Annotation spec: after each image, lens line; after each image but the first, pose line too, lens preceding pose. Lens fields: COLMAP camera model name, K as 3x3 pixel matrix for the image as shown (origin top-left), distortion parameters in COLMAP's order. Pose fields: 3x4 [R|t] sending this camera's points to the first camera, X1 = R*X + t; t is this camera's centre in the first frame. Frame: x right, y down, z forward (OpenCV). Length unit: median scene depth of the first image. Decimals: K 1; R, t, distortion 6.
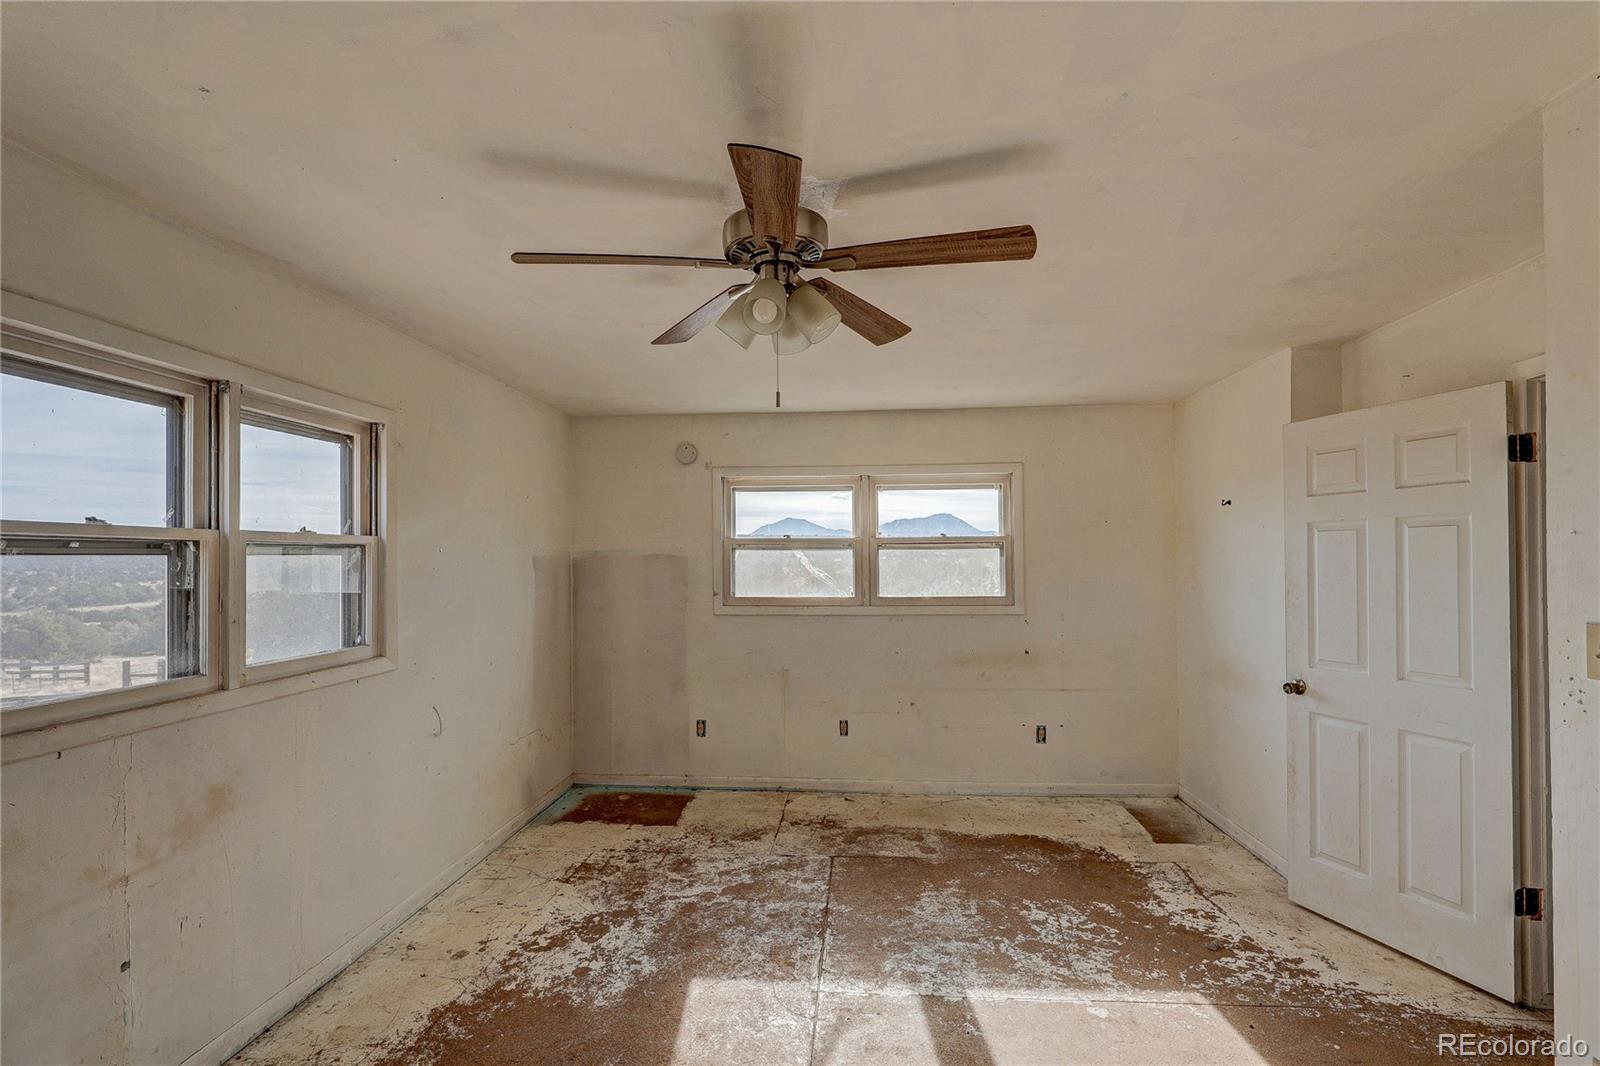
lens RADIAL K [[768.1, 0, 800.0], [0, 768.1, 533.0], [0, 0, 1]] dist [-0.000807, -0.000169]
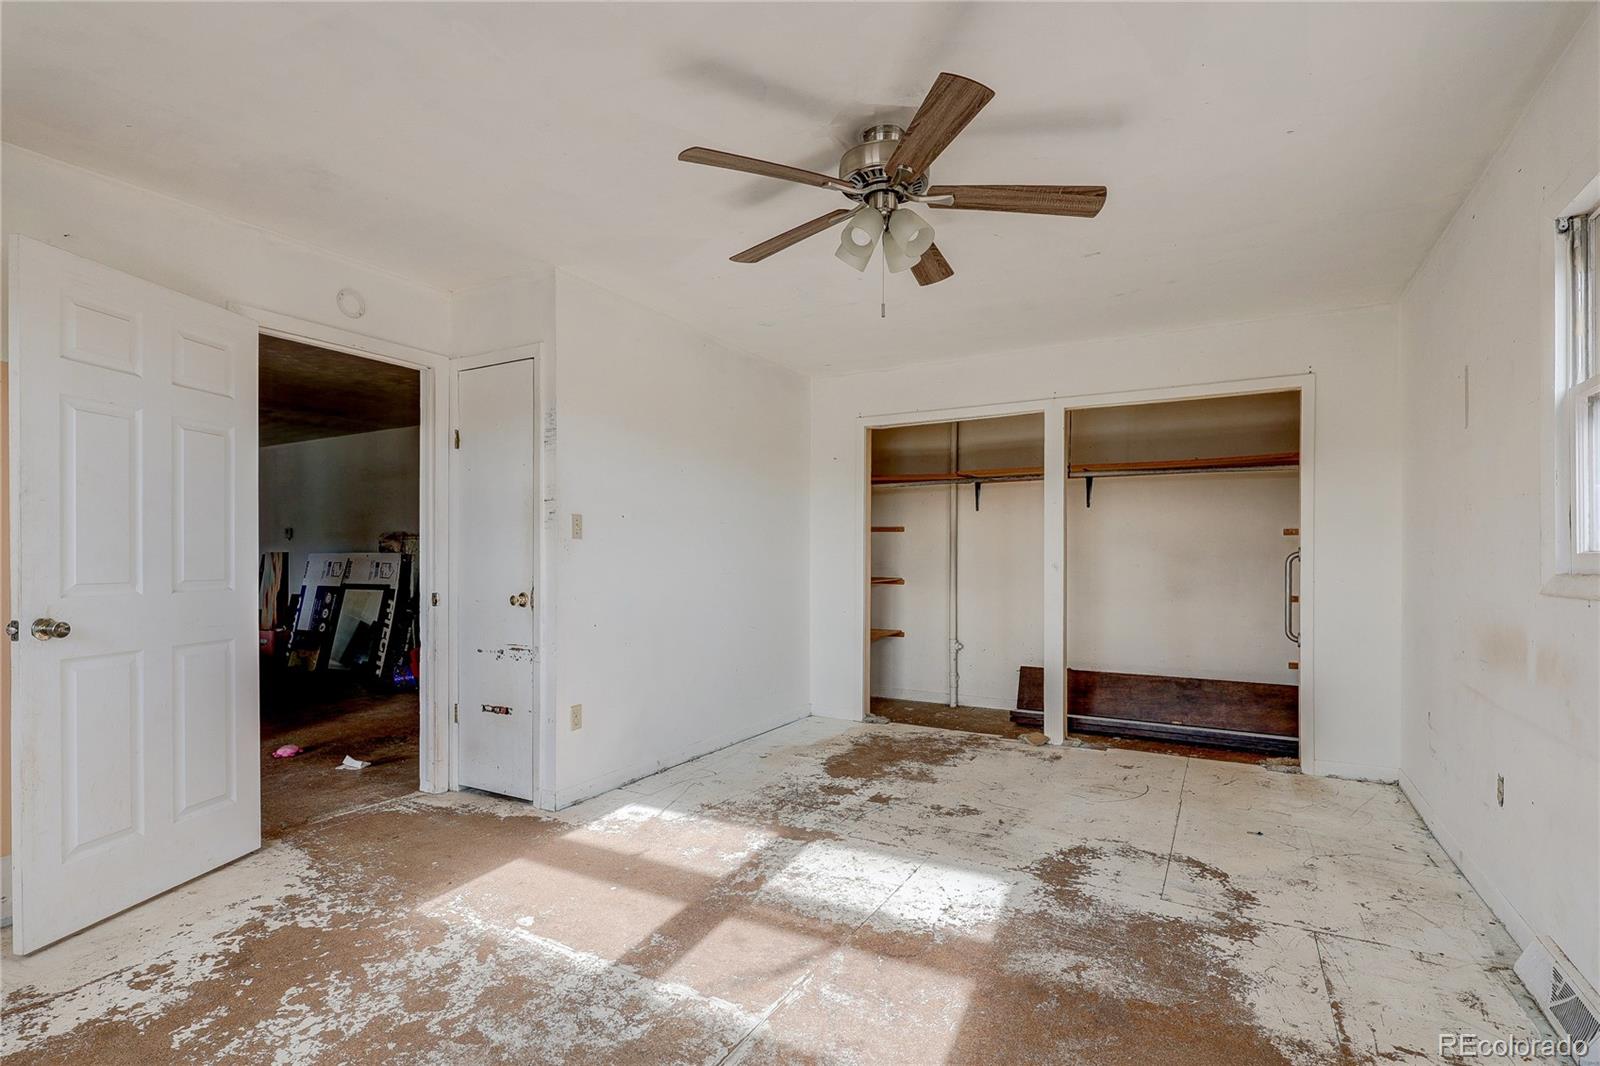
lens RADIAL K [[768.1, 0, 800.0], [0, 768.1, 533.0], [0, 0, 1]] dist [-0.000807, -0.000169]
pose [[-0.907052, 0.024493, 0.420306, -0.292337], [-0.003068, 0.997895, -0.064774, 0.178403], [-0.421008, -0.060043, -0.905068, 1.536296]]
